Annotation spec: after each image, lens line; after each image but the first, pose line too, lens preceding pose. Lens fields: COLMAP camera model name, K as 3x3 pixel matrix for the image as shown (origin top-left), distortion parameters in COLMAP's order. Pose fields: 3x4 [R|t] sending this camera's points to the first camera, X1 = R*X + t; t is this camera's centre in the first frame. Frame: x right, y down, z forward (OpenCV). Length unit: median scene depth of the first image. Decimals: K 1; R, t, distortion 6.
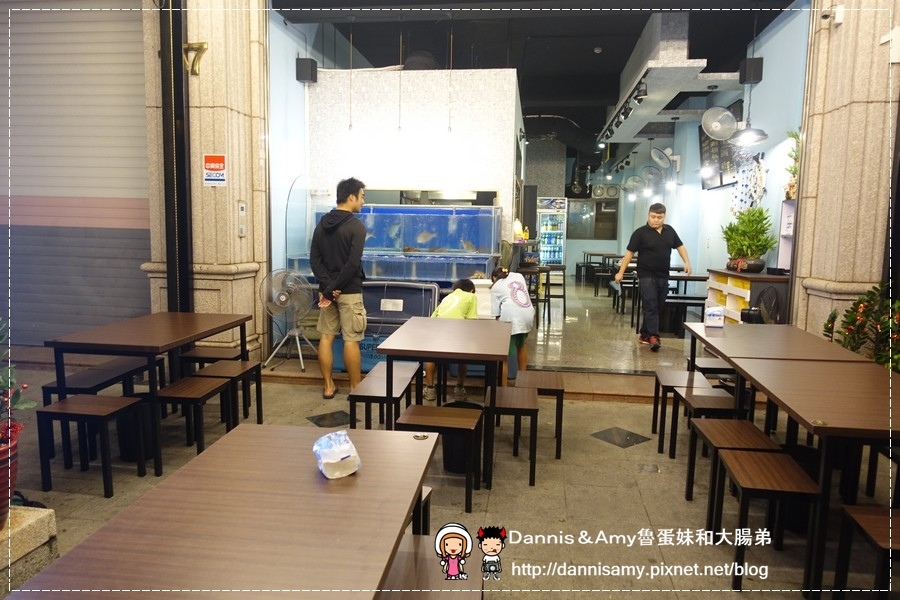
lens RADIAL K [[630.4, 0, 450.2], [0, 630.4, 299.6], [0, 0, 1]] dist [-0.004599, -0.001680]
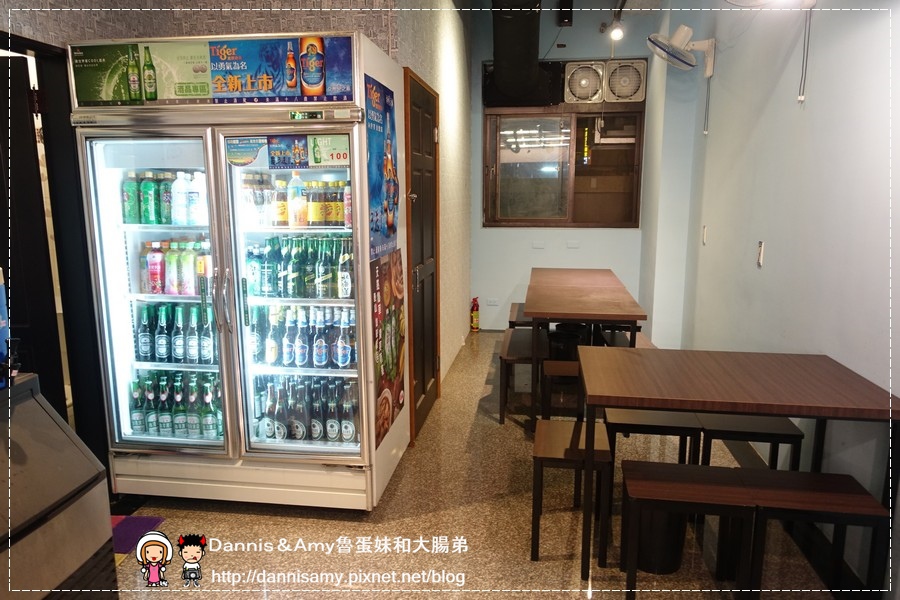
lens RADIAL K [[630.4, 0, 450.6], [0, 630.4, 298.7], [0, 0, 1]] dist [-0.004599, -0.001680]
pose [[0.999866, -0.013074, -0.009860, 0.167849], [0.013640, 0.998124, 0.059690, -0.079502], [0.009061, -0.059816, 0.998168, 0.665900]]
